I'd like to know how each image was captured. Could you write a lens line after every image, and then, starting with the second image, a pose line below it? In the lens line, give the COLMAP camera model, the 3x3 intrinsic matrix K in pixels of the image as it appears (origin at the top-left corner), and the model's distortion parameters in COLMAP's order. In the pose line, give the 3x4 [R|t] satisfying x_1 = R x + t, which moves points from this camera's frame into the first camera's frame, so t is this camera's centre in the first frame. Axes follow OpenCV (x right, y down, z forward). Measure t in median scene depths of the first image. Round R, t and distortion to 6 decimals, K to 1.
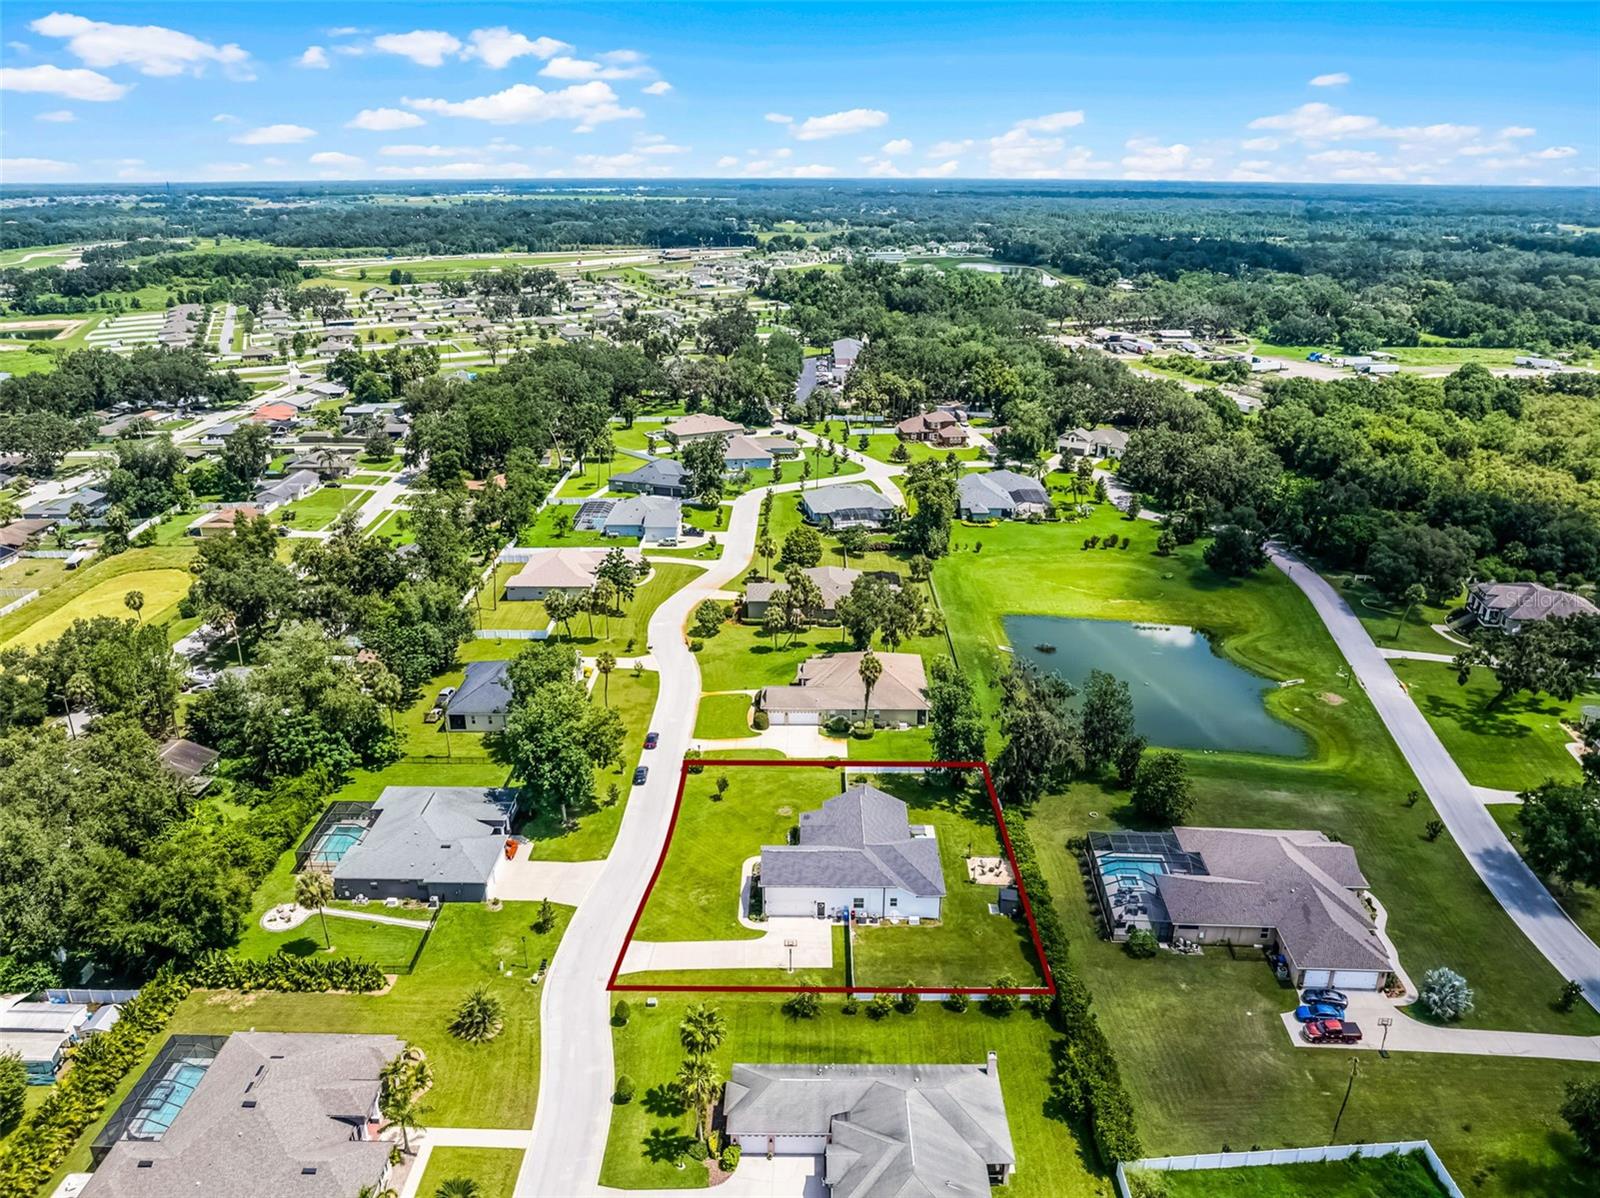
lens RADIAL K [[1121.5, 0, 807.7], [0, 1121.5, 589.1], [0, 0, 1]] dist [-0.038649, 0.003384]
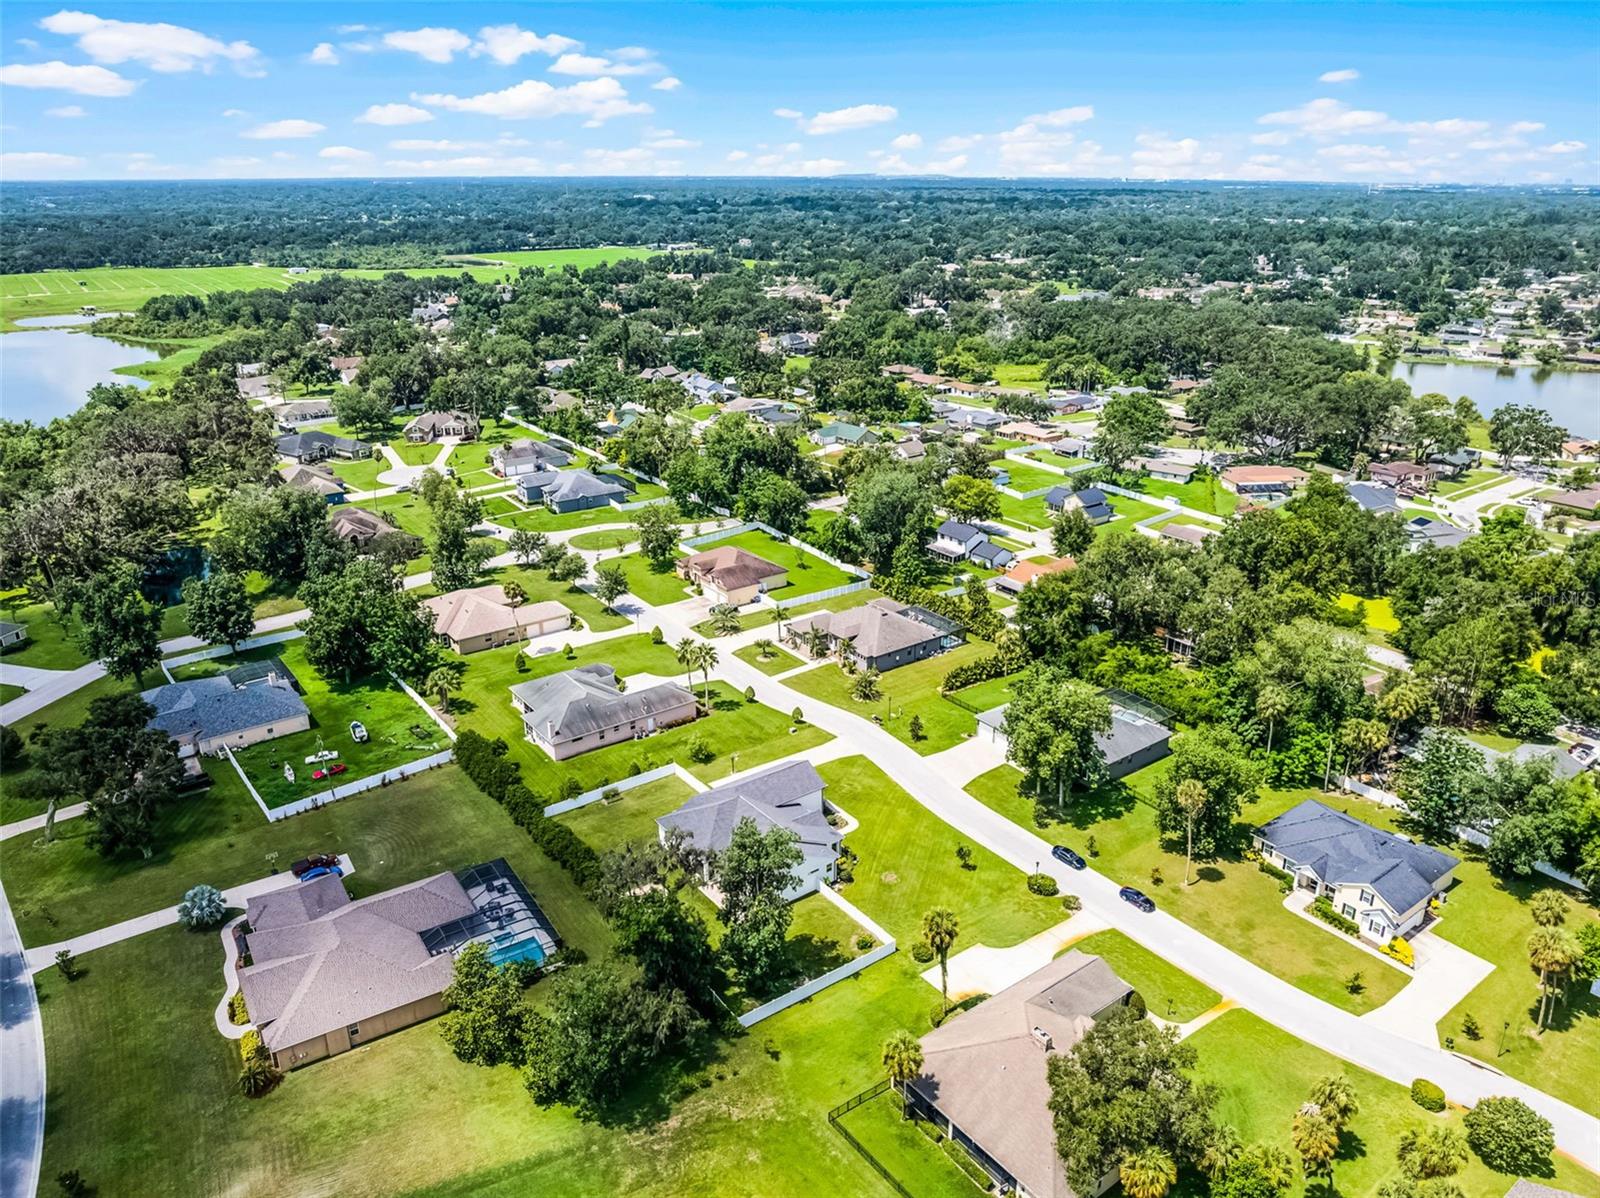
lens RADIAL K [[1121.5, 0, 808.8], [0, 1121.5, 598.6], [0, 0, 1]] dist [-0.038649, 0.003384]
pose [[-0.797326, 0.211992, -0.565094, 0.291592], [-0.212805, 0.777411, 0.591901, -0.292414], [0.564788, 0.592192, -0.574737, 0.800831]]
